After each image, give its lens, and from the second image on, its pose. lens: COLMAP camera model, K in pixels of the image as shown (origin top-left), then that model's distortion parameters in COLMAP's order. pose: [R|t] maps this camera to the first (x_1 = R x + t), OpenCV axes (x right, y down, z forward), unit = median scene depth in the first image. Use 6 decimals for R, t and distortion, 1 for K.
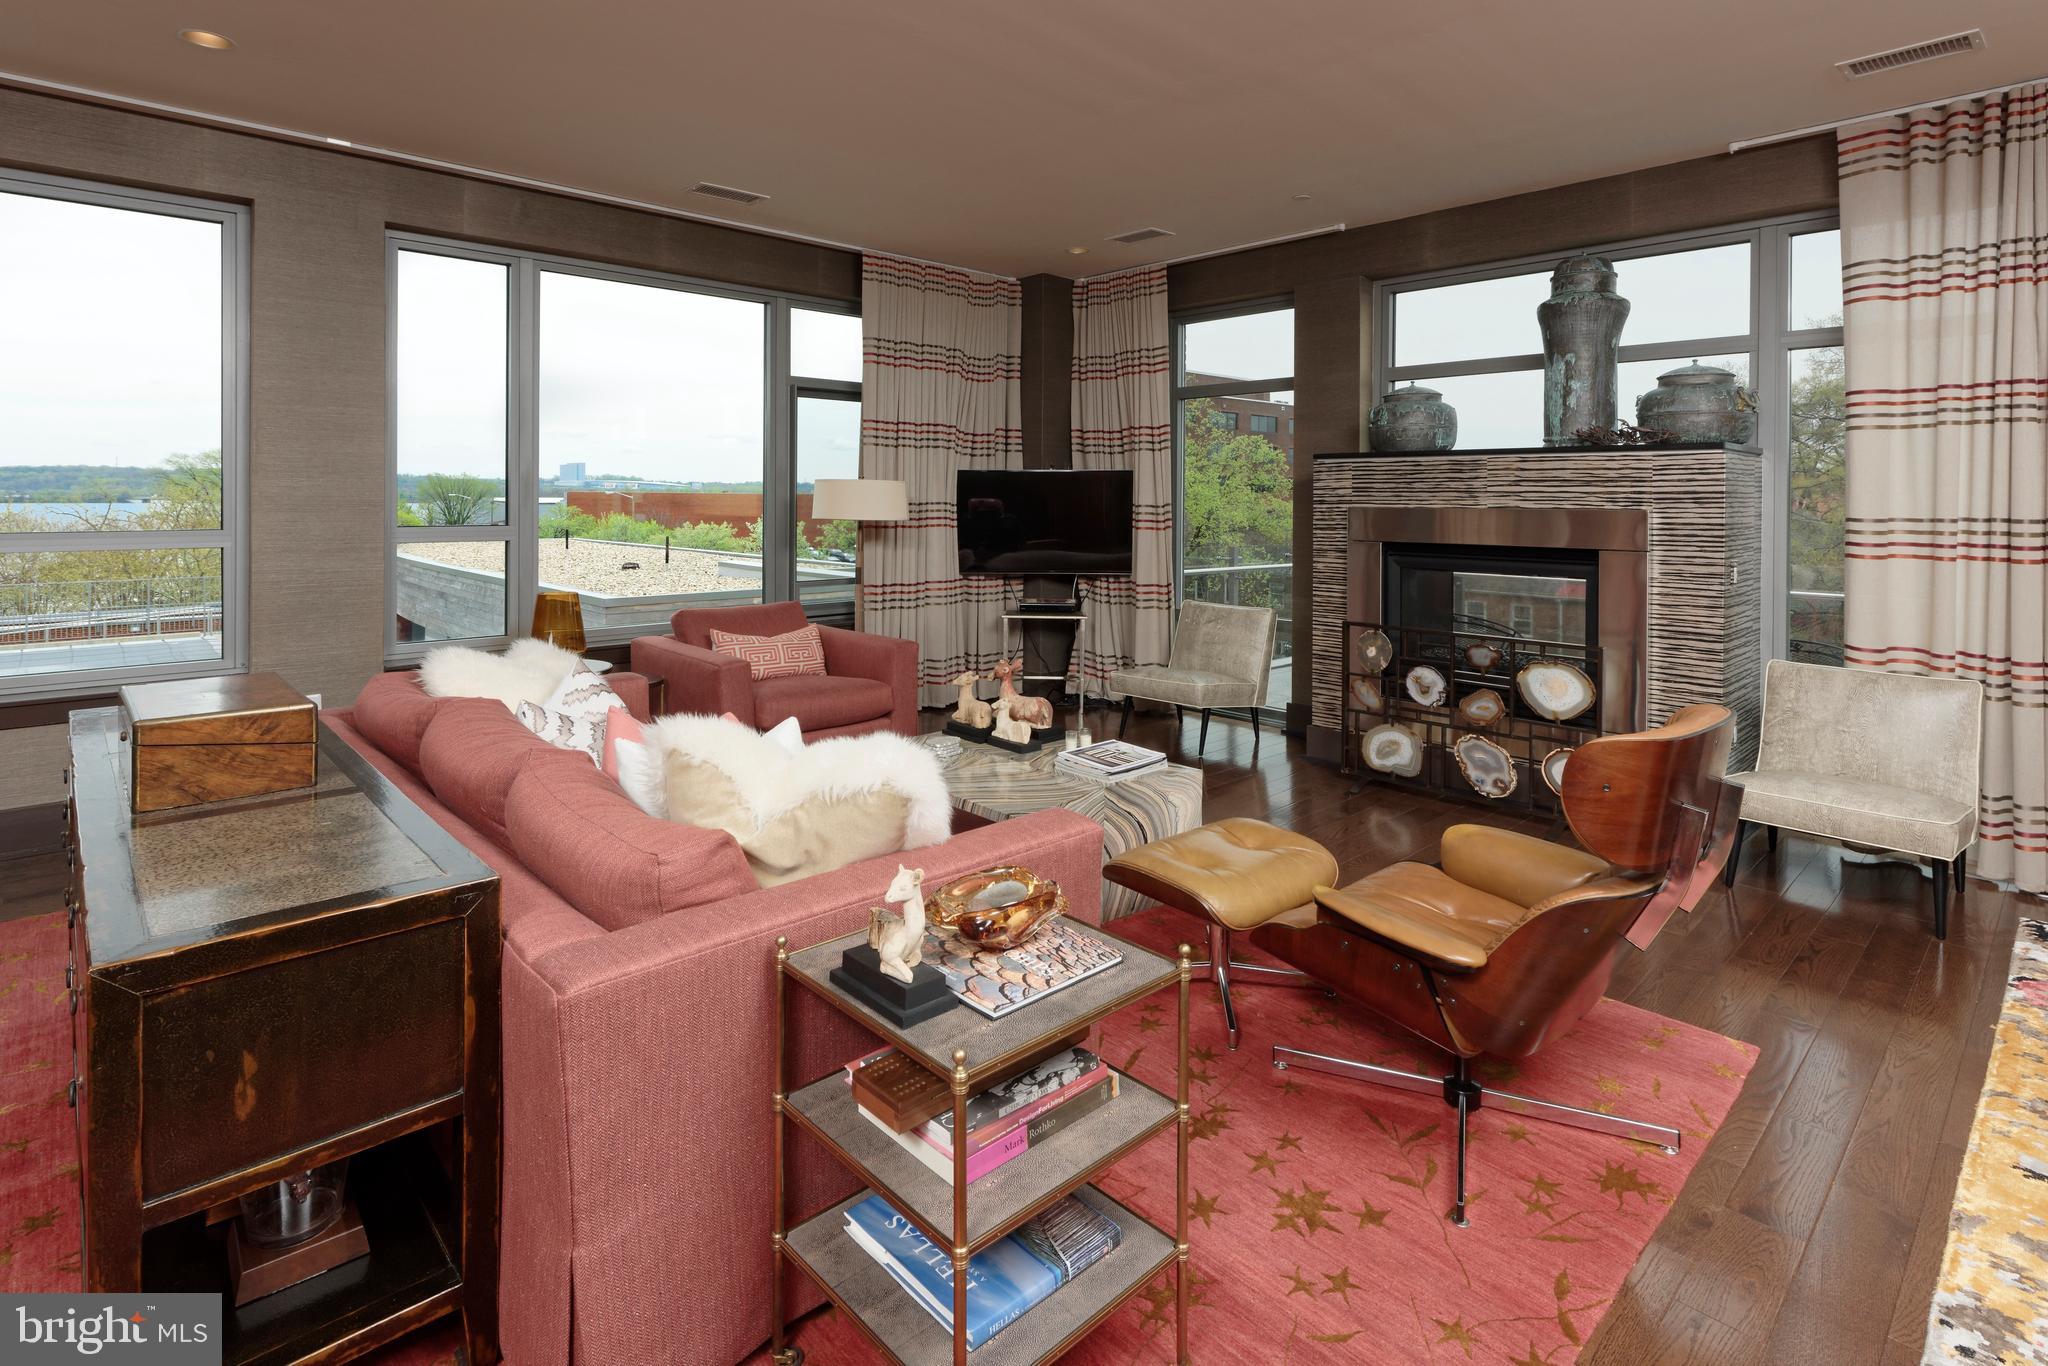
lens RADIAL K [[1027.5, 0, 1240.7], [0, 1027.5, 515.0], [0, 0, 1]] dist [-0.000956, -0.000065]
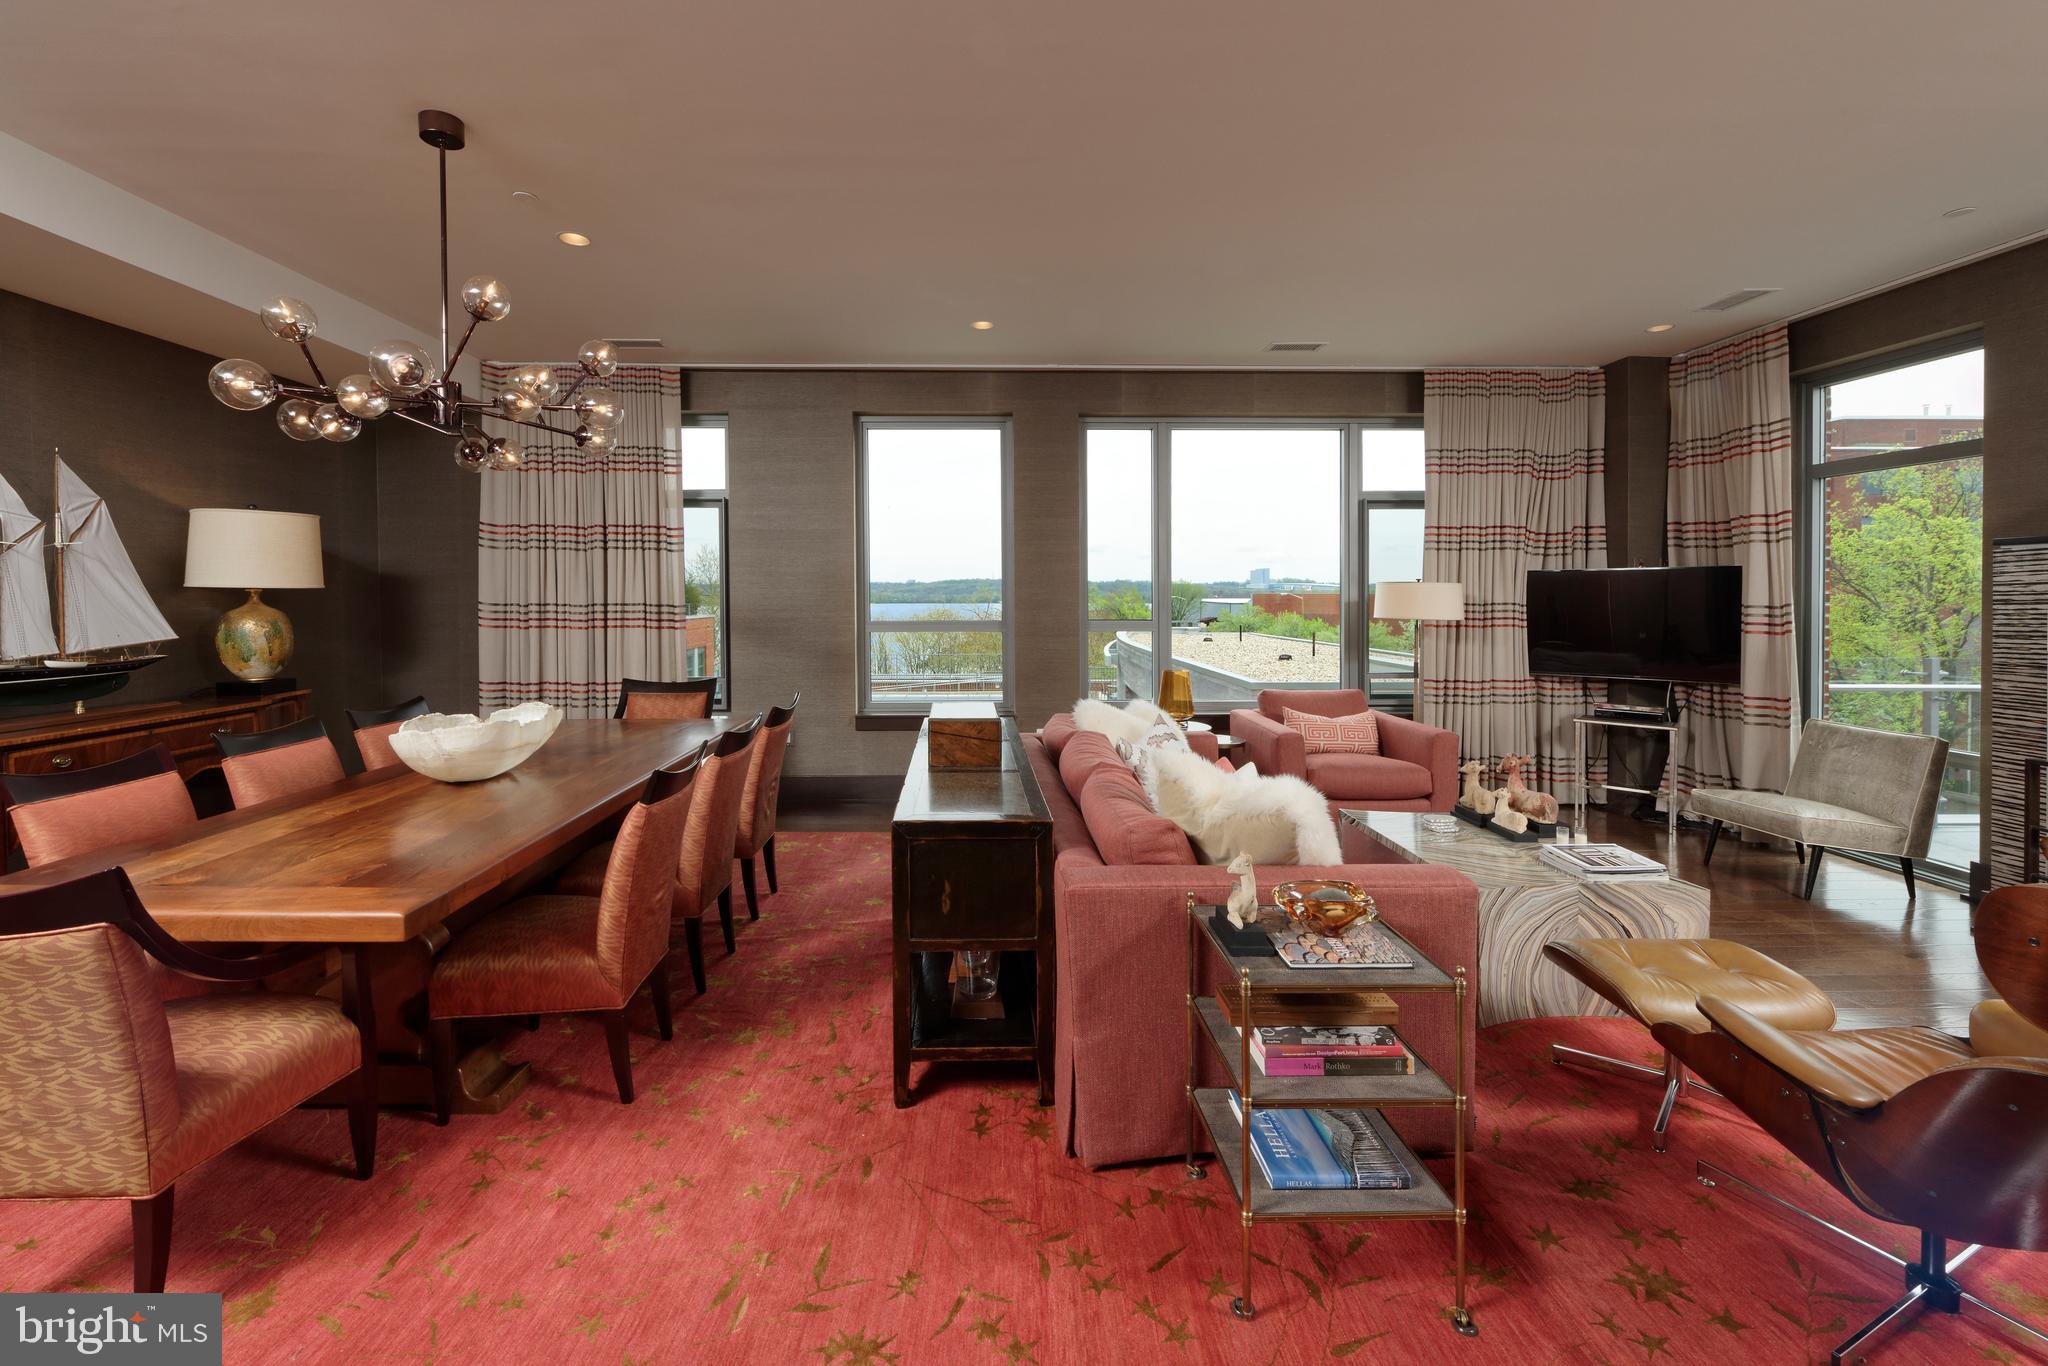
lens RADIAL K [[1015.7, 0, 1024.0], [0, 1015.7, 683.0], [0, 0, 1]] dist [0.003114, 0.001259]
pose [[0.695249, 0.056271, -0.716563, 0.114540], [-0.008381, 0.997498, 0.070201, 0.000197], [0.718720, -0.042802, 0.693981, -0.052686]]
